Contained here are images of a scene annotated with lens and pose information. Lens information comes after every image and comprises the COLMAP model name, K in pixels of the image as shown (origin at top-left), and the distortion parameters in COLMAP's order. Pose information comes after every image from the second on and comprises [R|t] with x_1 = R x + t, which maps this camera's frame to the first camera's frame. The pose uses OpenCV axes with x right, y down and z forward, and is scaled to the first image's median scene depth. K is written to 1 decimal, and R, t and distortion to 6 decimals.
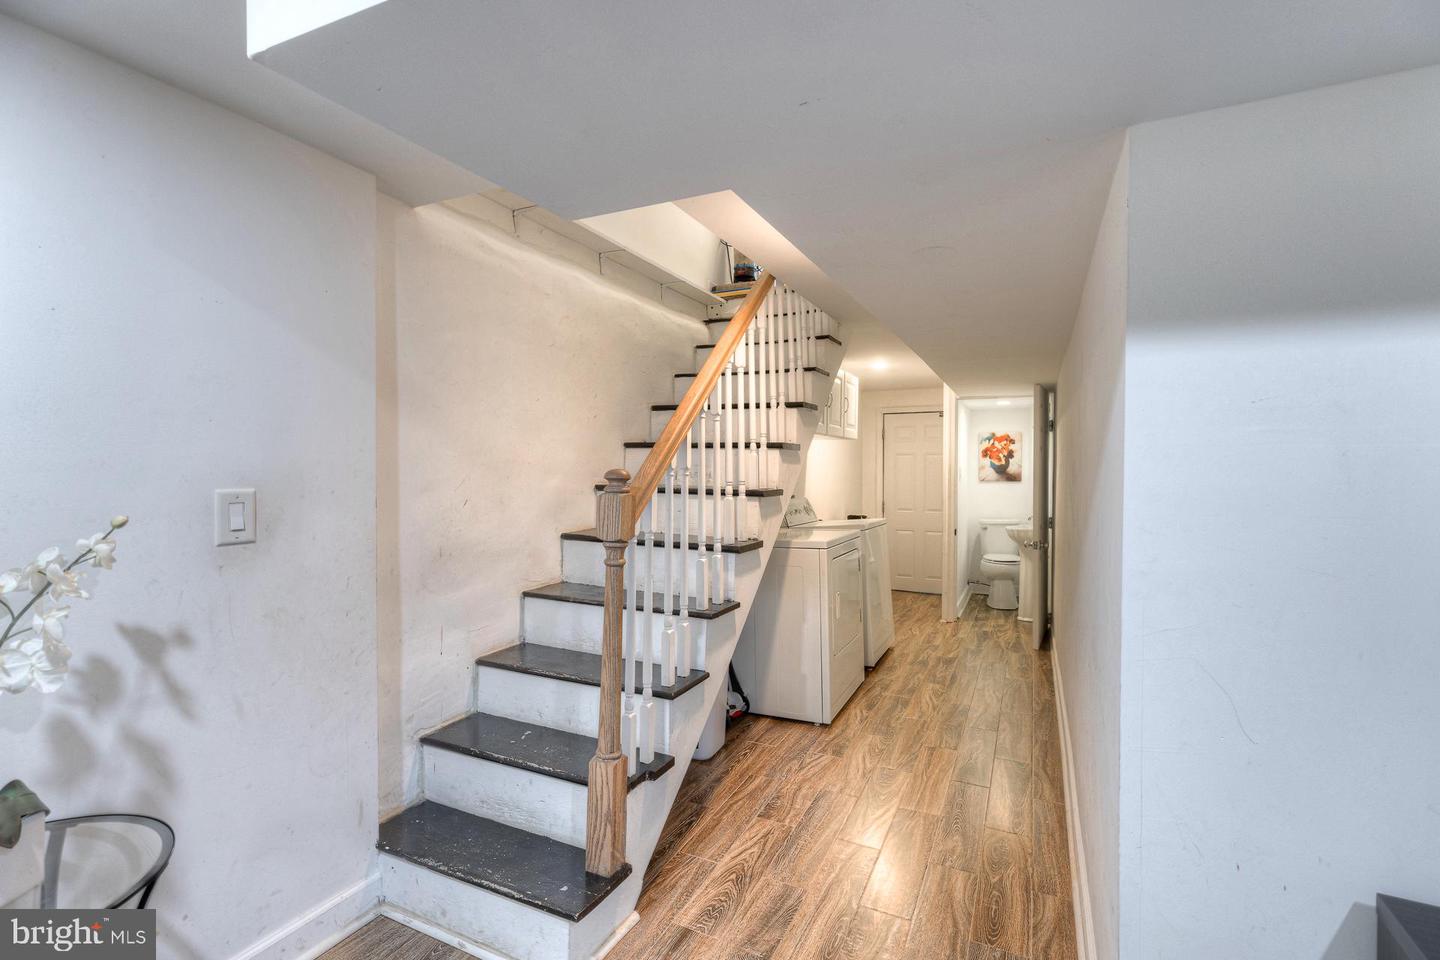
lens RADIAL K [[634.1, 0, 727.7], [0, 634.1, 475.6], [0, 0, 1]] dist [0.022019, 0.000118]
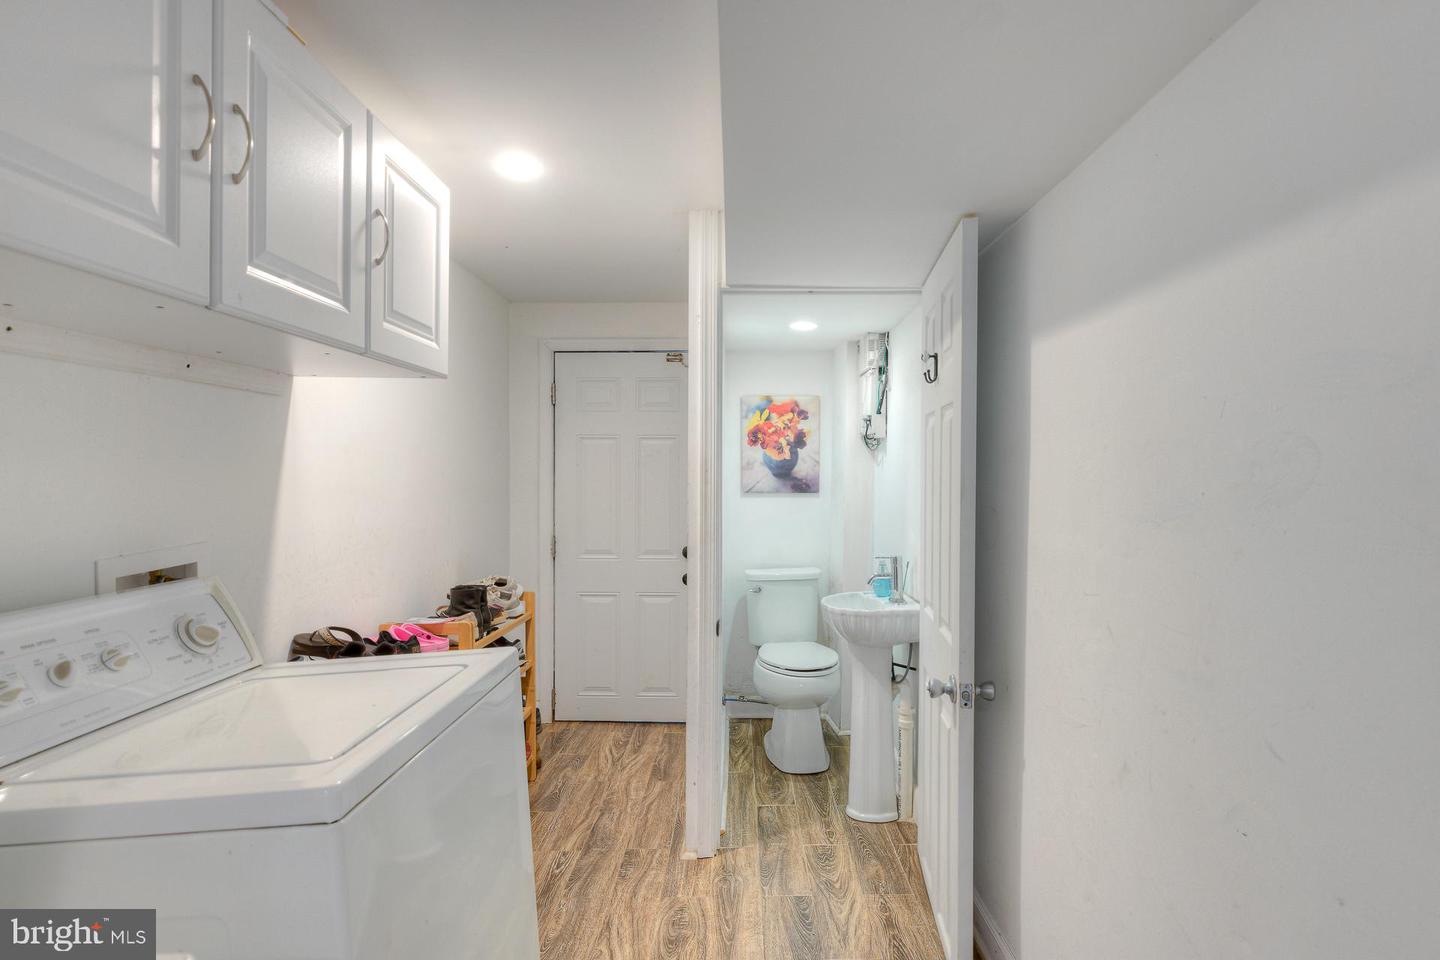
lens RADIAL K [[789.9, 0, 718.7], [0, 789.9, 477.1], [0, 0, 1]] dist [-0.000579, -0.000009]
pose [[0.918313, -0.000974, 0.395853, 0.134277], [0.003745, 0.999974, -0.006228, 0.000200], [-0.395837, 0.007202, 0.918293, 0.445276]]
